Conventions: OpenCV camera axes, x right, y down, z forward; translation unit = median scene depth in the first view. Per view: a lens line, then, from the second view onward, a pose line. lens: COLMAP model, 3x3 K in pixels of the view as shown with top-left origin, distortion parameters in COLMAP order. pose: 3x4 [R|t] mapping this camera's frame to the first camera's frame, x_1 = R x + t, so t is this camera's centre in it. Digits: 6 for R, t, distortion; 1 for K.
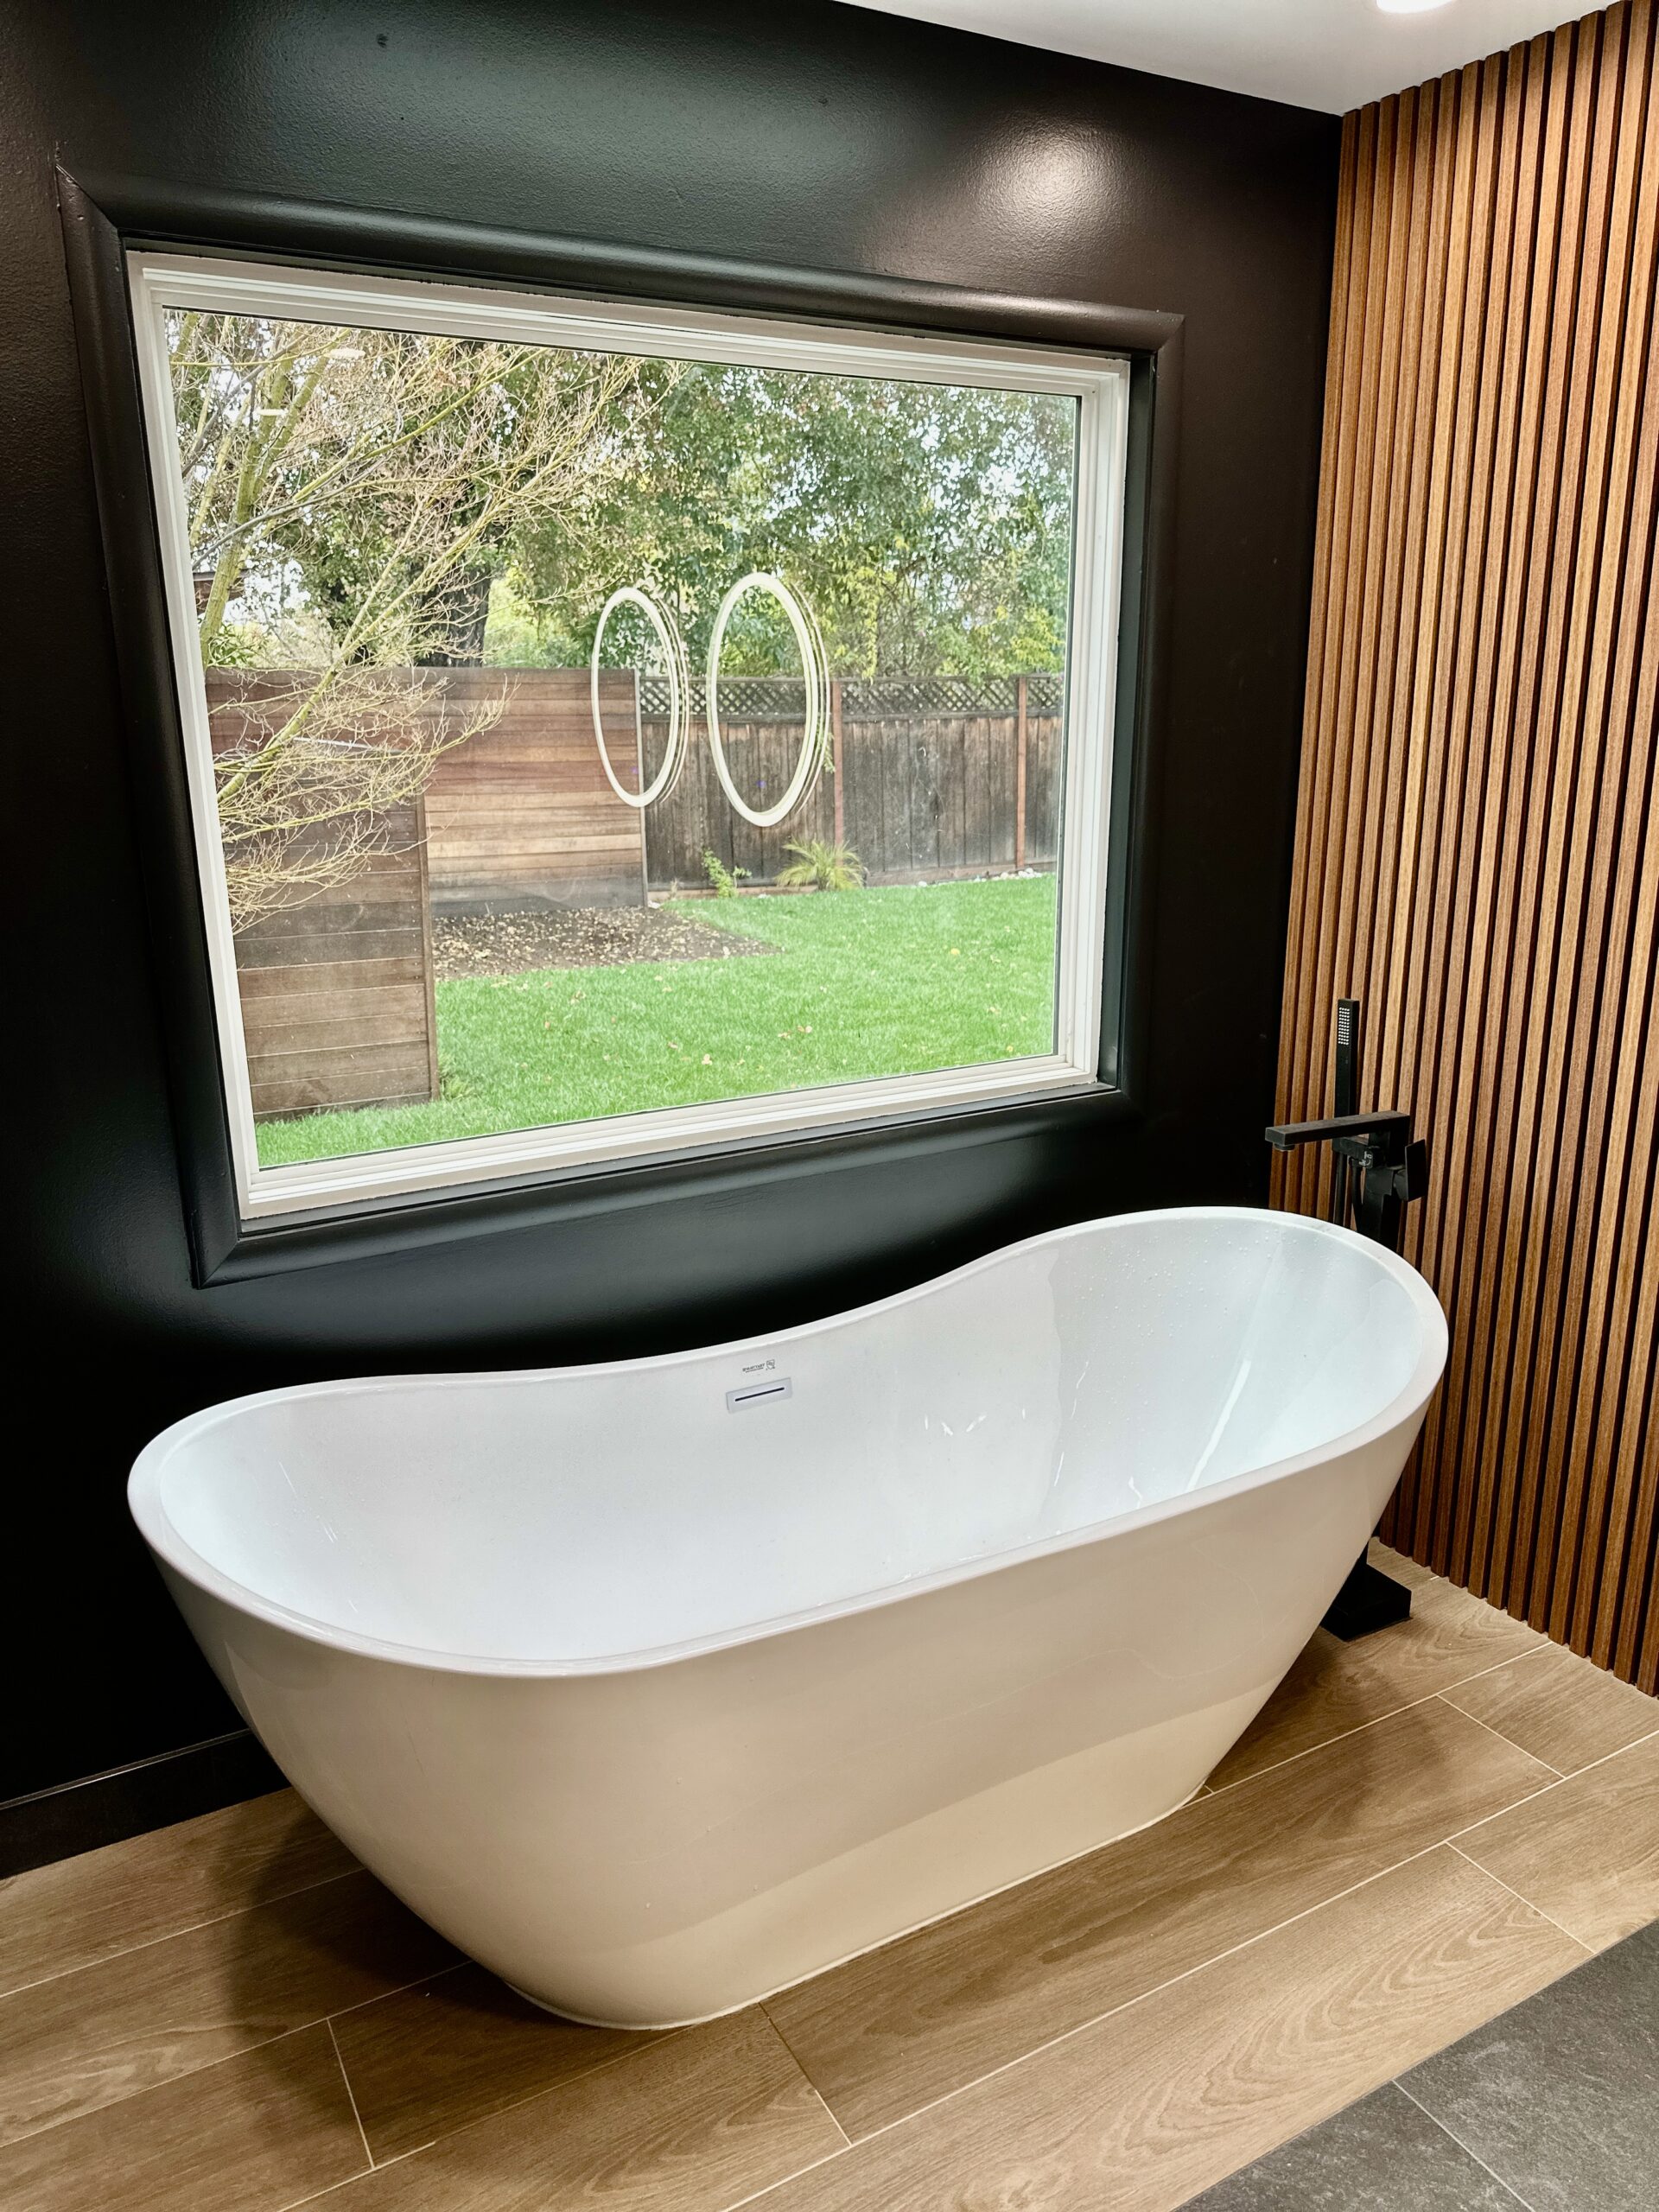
lens RADIAL K [[1555.2, 0, 833.3], [0, 1555.2, 1115.1], [0, 0, 1]] dist [0.066596, -0.095616]
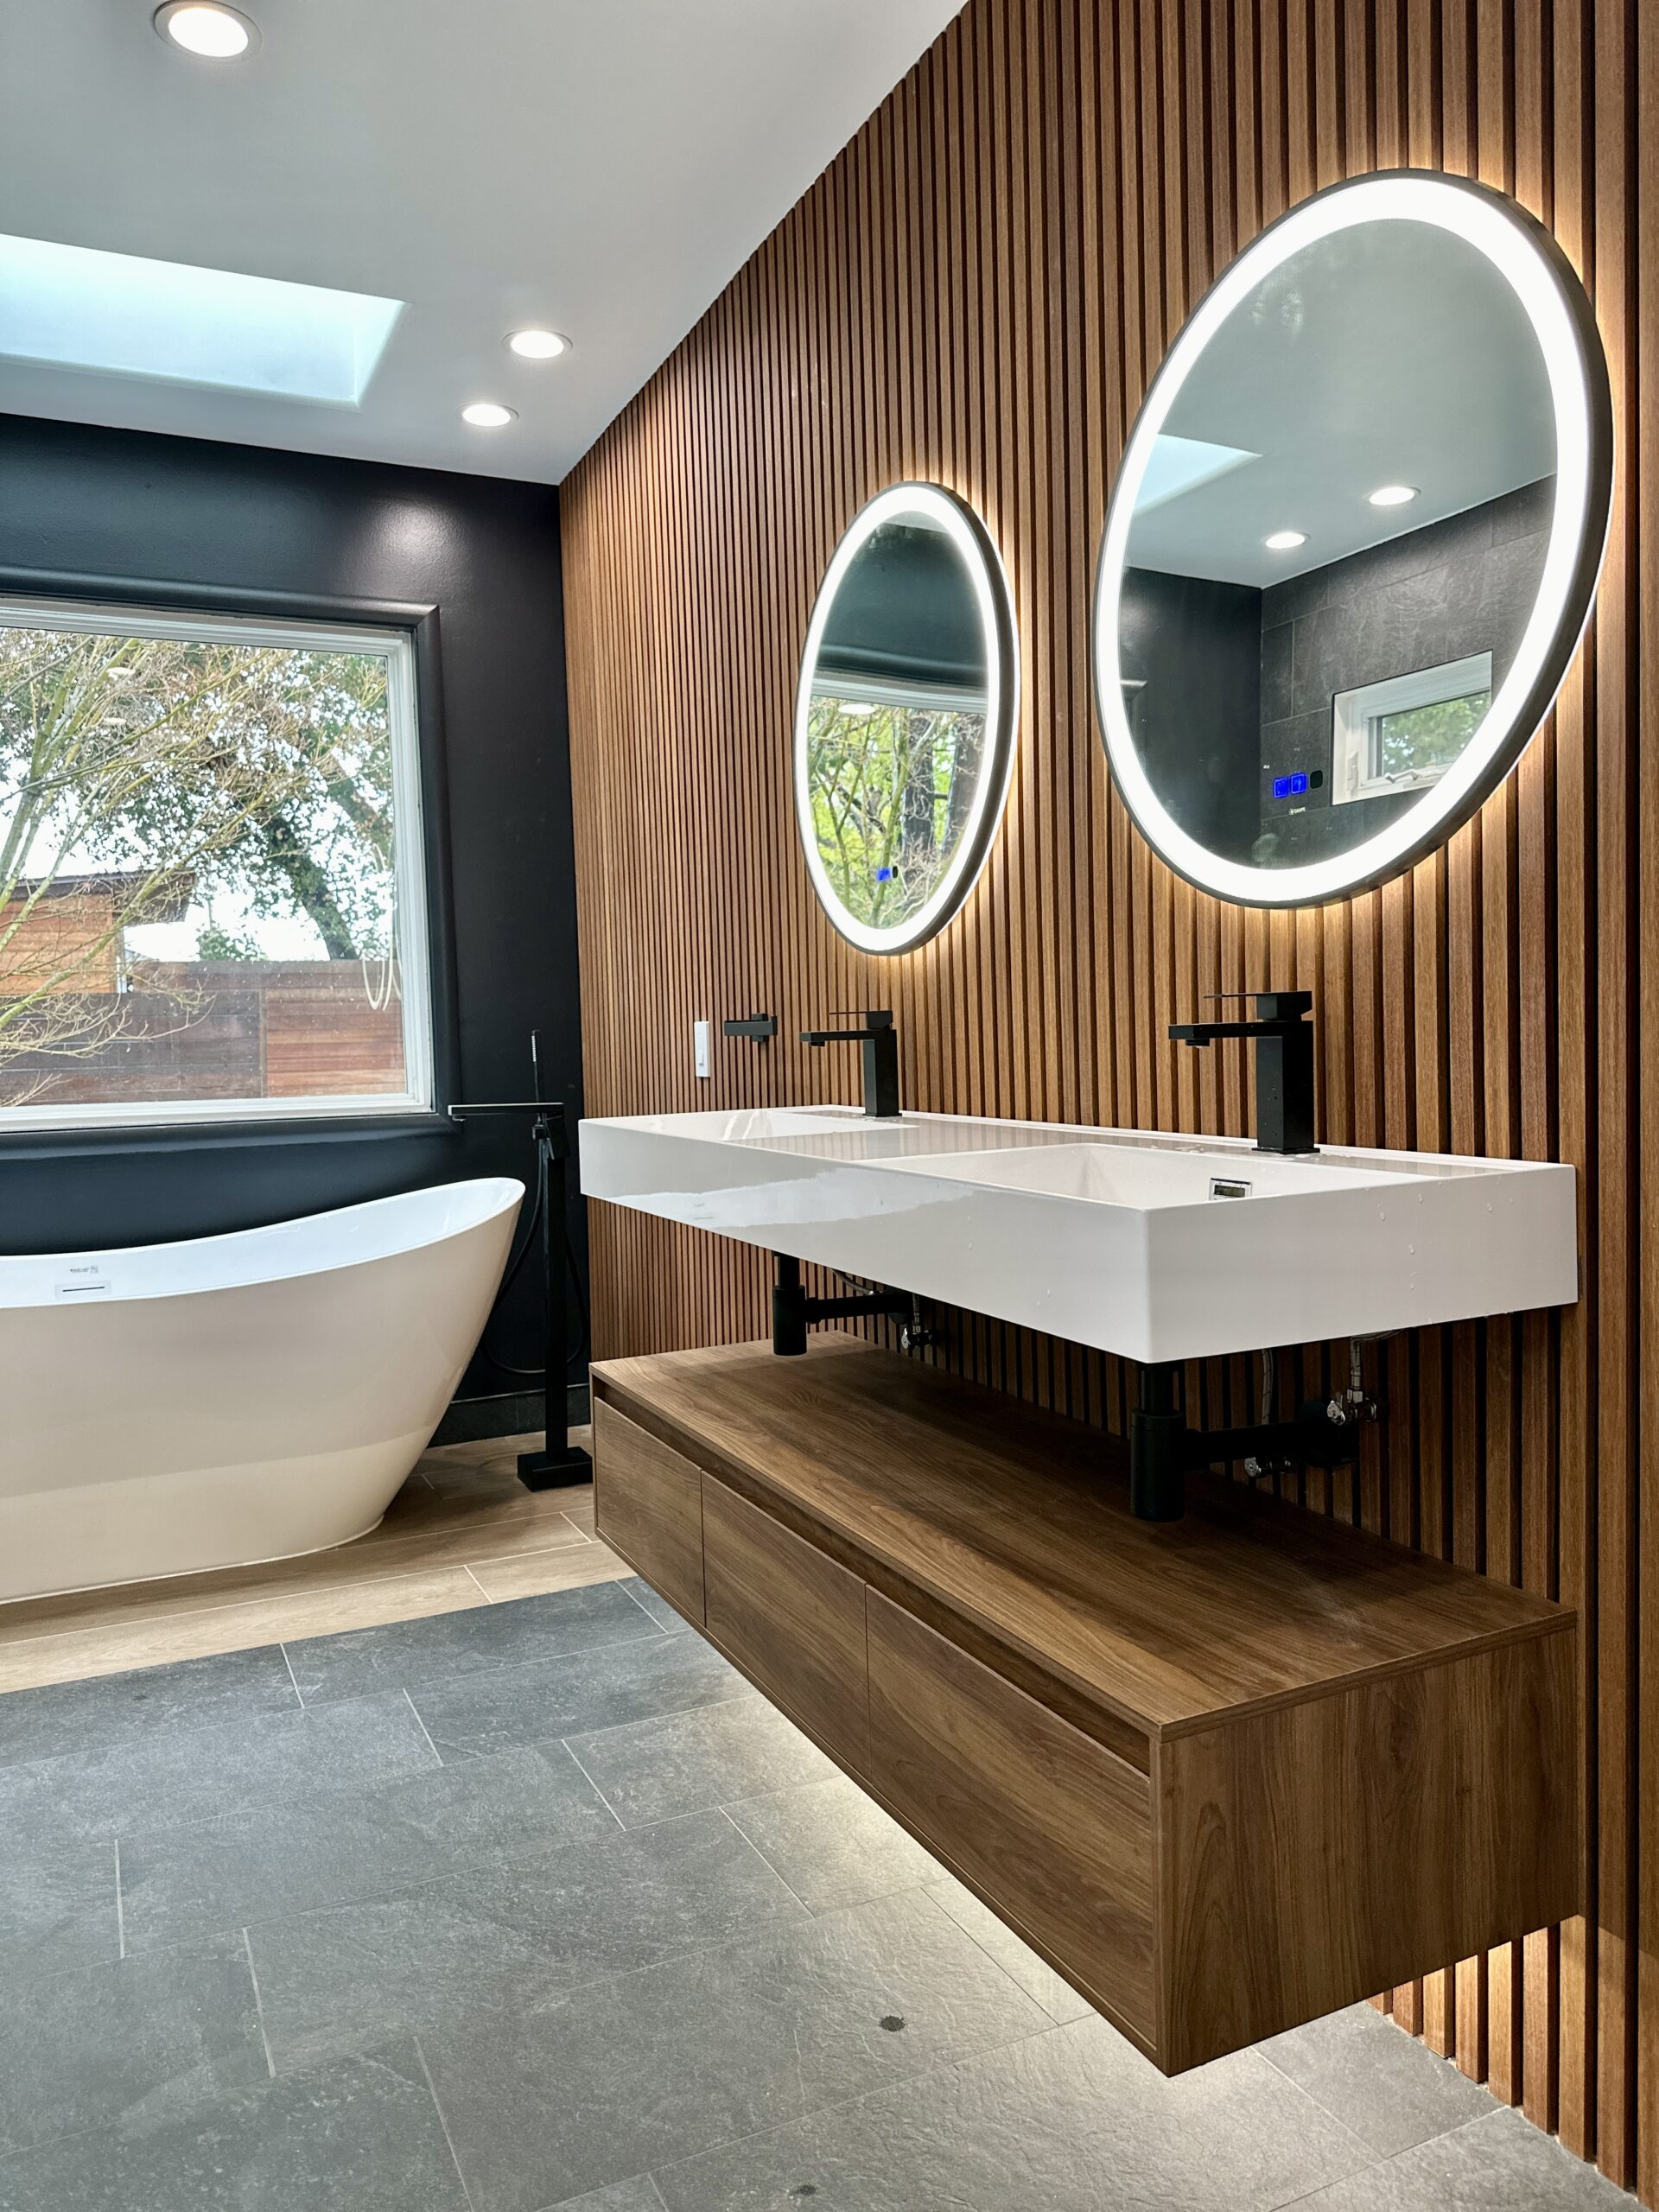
lens RADIAL K [[1555.2, 0, 833.3], [0, 1555.2, 1115.1], [0, 0, 1]] dist [0.066596, -0.095616]
pose [[0.997970, -0.011043, -0.062723, 0.904452], [-0.001896, 0.979262, -0.202588, 0.385634], [0.063659, 0.202296, 0.977253, -0.502925]]
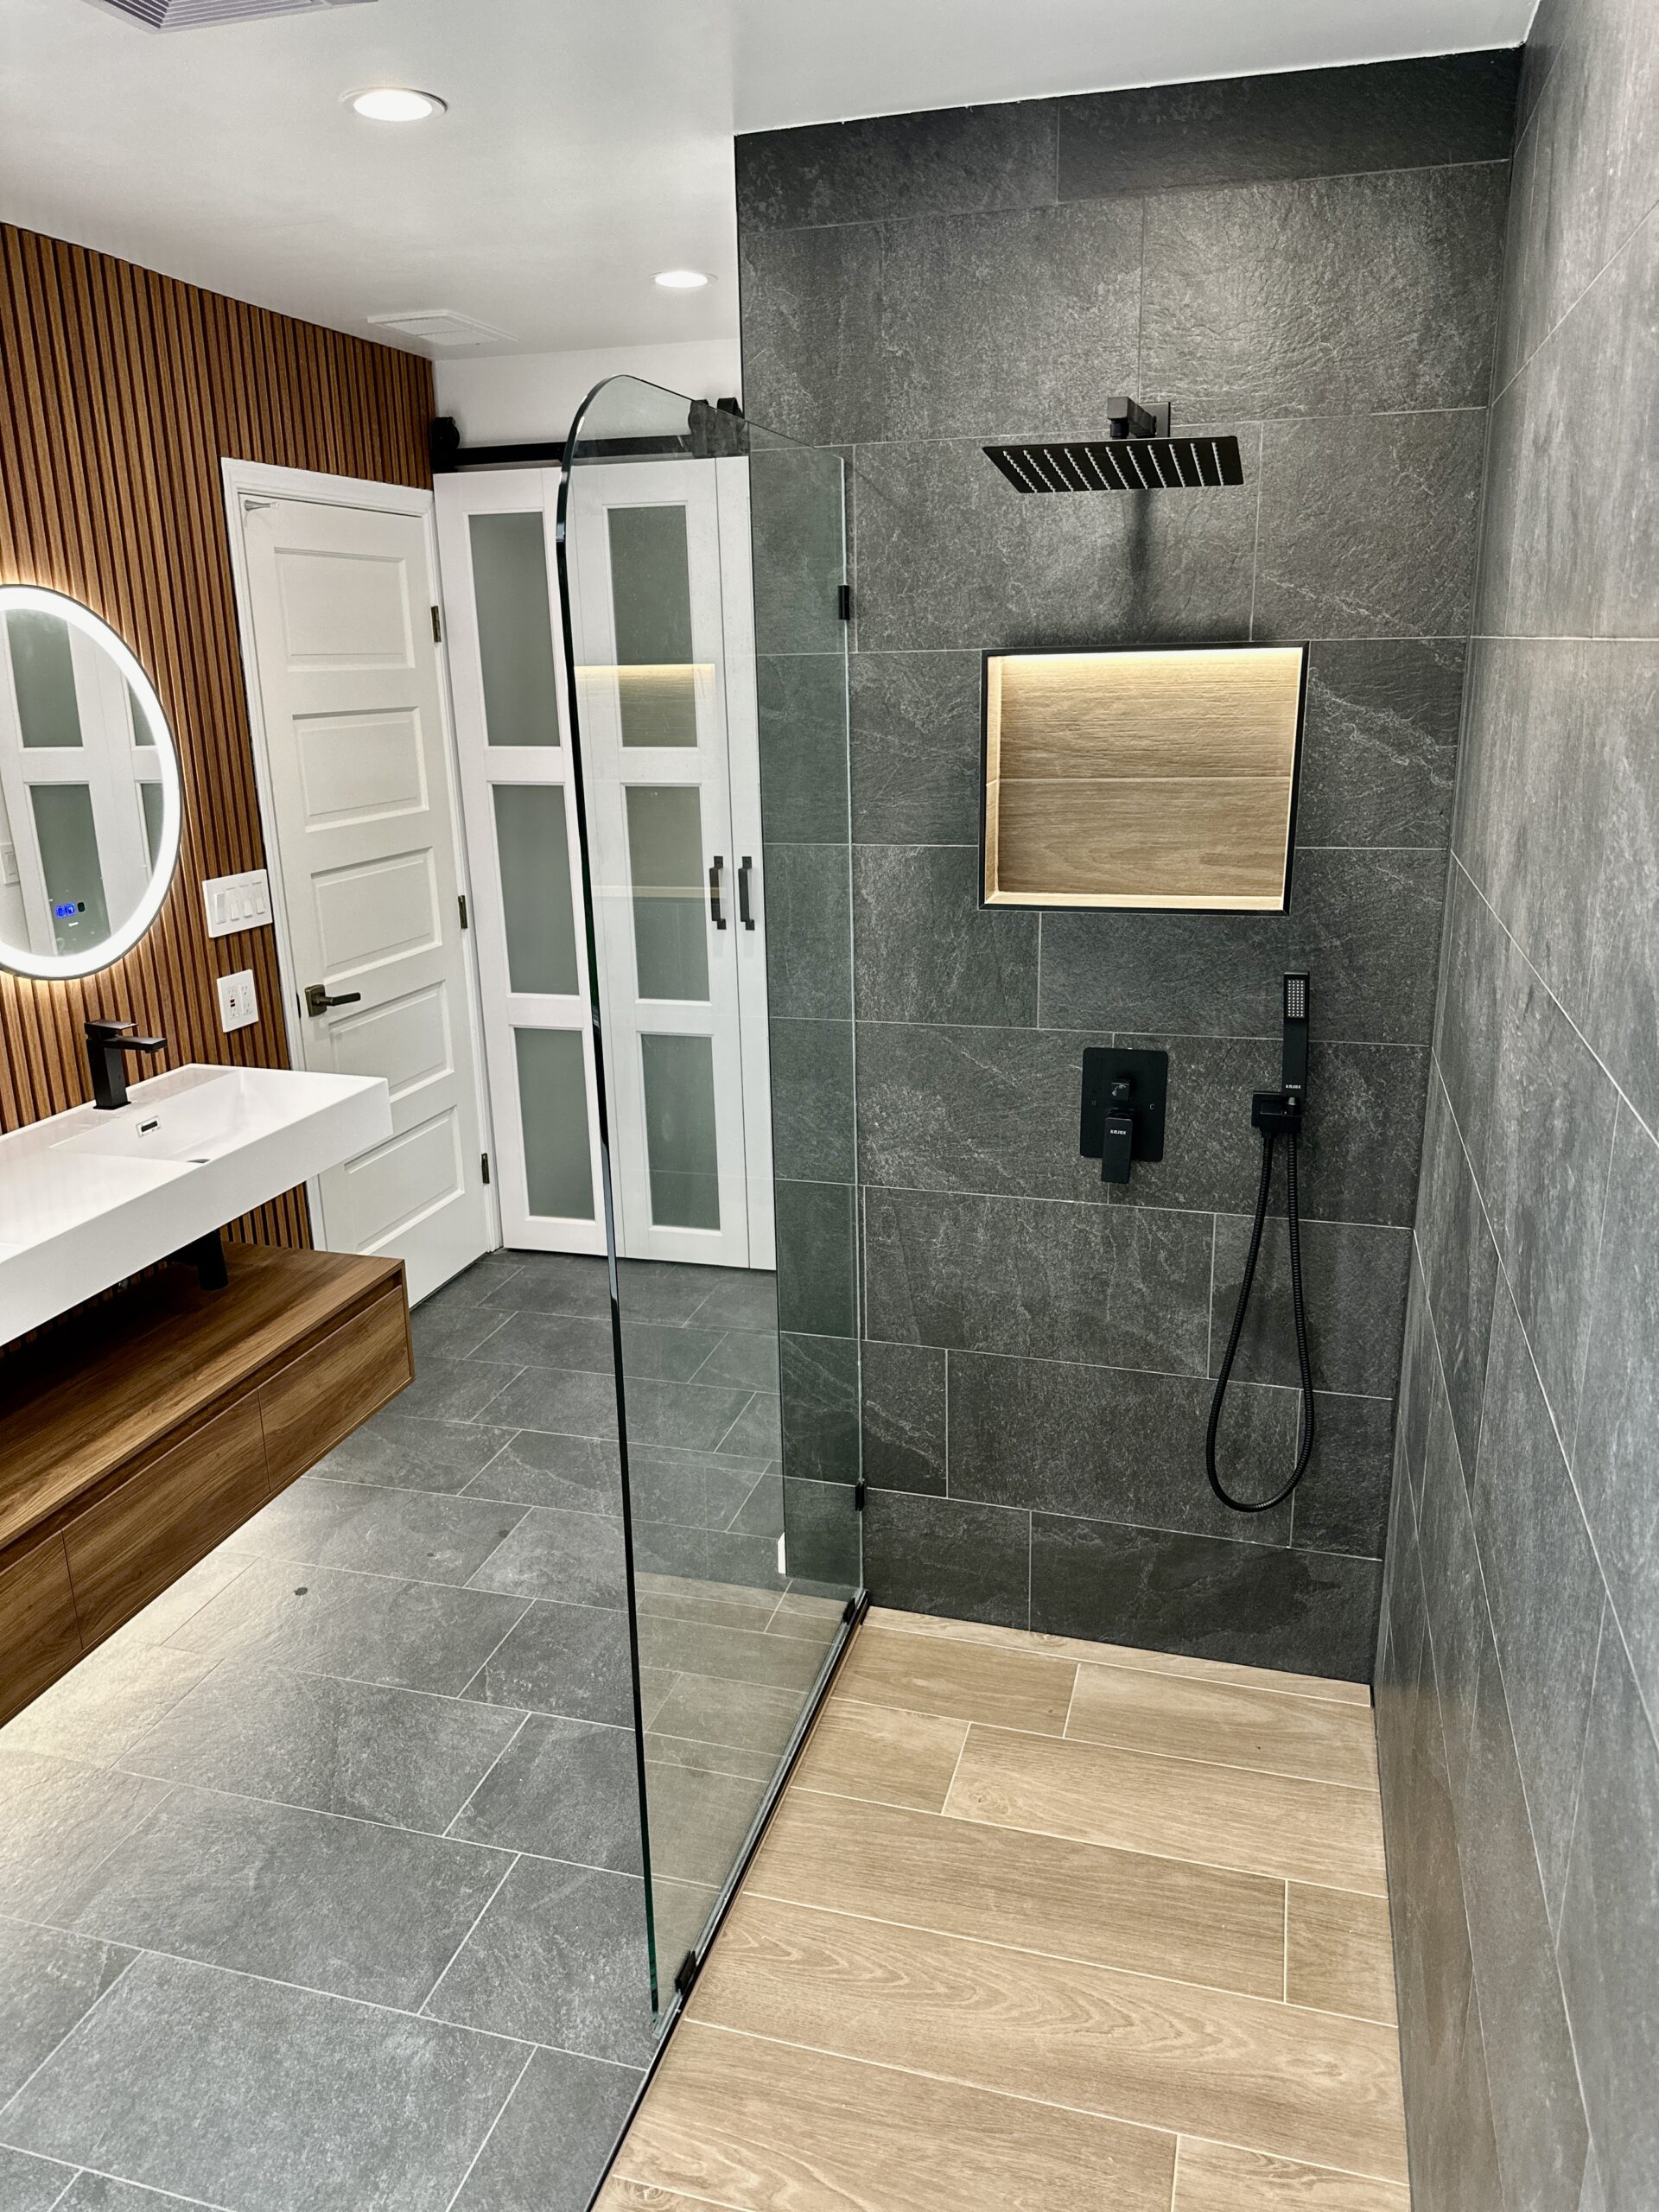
lens RADIAL K [[1555.2, 0, 833.3], [0, 1555.2, 1115.1], [0, 0, 1]] dist [0.066596, -0.095616]
pose [[-0.706527, -0.179202, 0.684621, -0.452430], [0.209465, 0.871106, 0.444183, -0.287217], [-0.675976, 0.457232, -0.577924, 0.732727]]
